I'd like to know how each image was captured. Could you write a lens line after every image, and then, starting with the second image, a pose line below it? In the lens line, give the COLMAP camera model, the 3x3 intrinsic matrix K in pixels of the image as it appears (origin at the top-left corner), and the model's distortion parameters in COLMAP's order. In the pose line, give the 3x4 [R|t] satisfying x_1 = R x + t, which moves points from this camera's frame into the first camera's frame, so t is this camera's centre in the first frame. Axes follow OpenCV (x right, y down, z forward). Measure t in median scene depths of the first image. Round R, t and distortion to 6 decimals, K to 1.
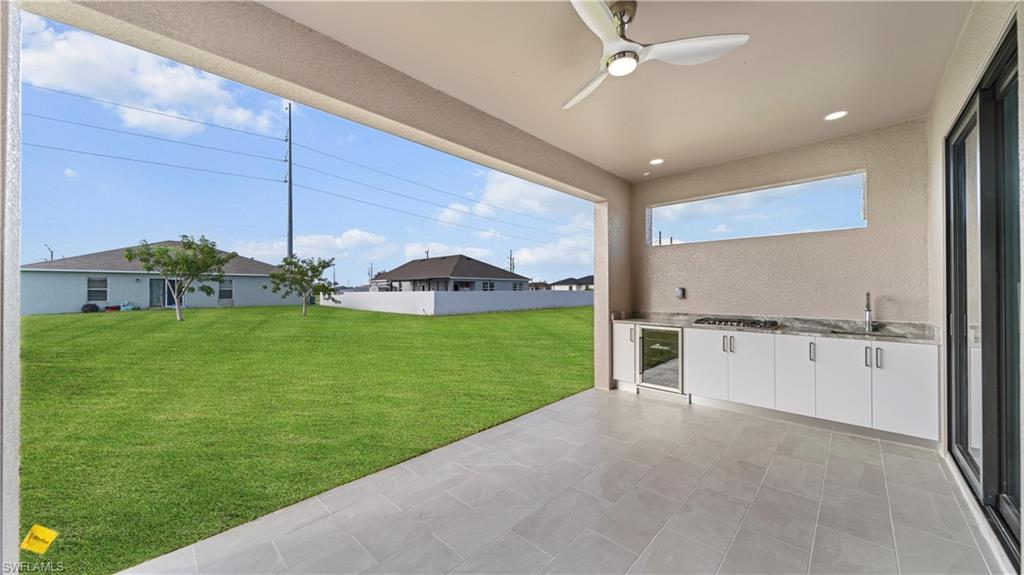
lens RADIAL K [[356.5, 0, 512.0], [0, 356.5, 287.5], [0, 0, 1]] dist [0.003627, -0.000291]
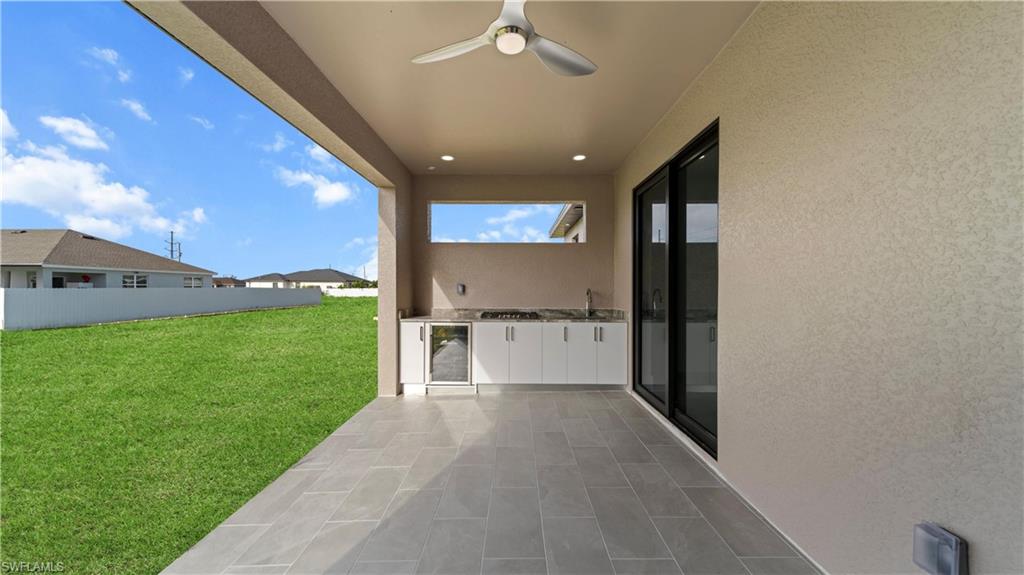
lens RADIAL K [[355.7, 0, 508.6], [0, 355.7, 289.4], [0, 0, 1]] dist [0.002317, 0.000110]
pose [[0.720895, 0.000623, 0.693044, -0.153385], [-0.008128, 0.999938, 0.007555, 0.005995], [-0.692997, -0.011079, 0.720855, 0.152087]]
